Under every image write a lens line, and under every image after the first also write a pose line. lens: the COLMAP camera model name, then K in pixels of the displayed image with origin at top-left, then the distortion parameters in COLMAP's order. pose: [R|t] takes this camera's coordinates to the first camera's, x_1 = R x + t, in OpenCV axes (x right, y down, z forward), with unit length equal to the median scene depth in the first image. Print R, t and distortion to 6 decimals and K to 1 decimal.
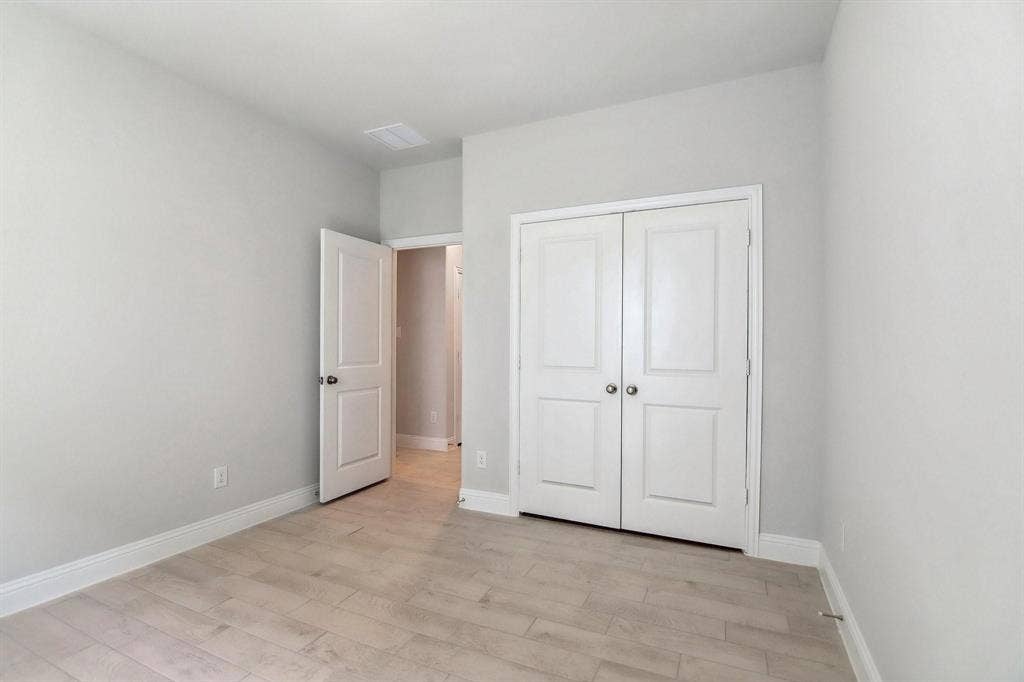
lens RADIAL K [[452.9, 0, 518.0], [0, 452.9, 352.8], [0, 0, 1]] dist [-0.013793, -0.000402]
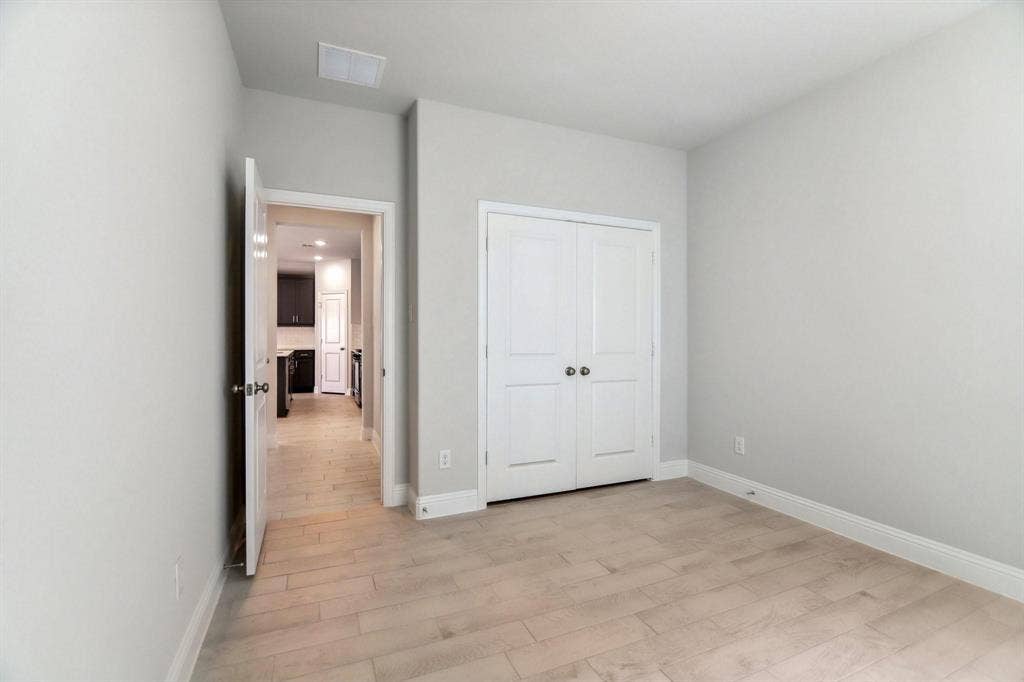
lens RADIAL K [[448.6, 0, 507.9], [0, 448.6, 339.7], [0, 0, 1]] dist [-0.002307, -0.000177]
pose [[0.685504, -0.012937, 0.727954, -0.786722], [0.015941, 0.999869, 0.002759, -0.007942], [-0.727894, 0.009713, 0.685621, 0.340053]]
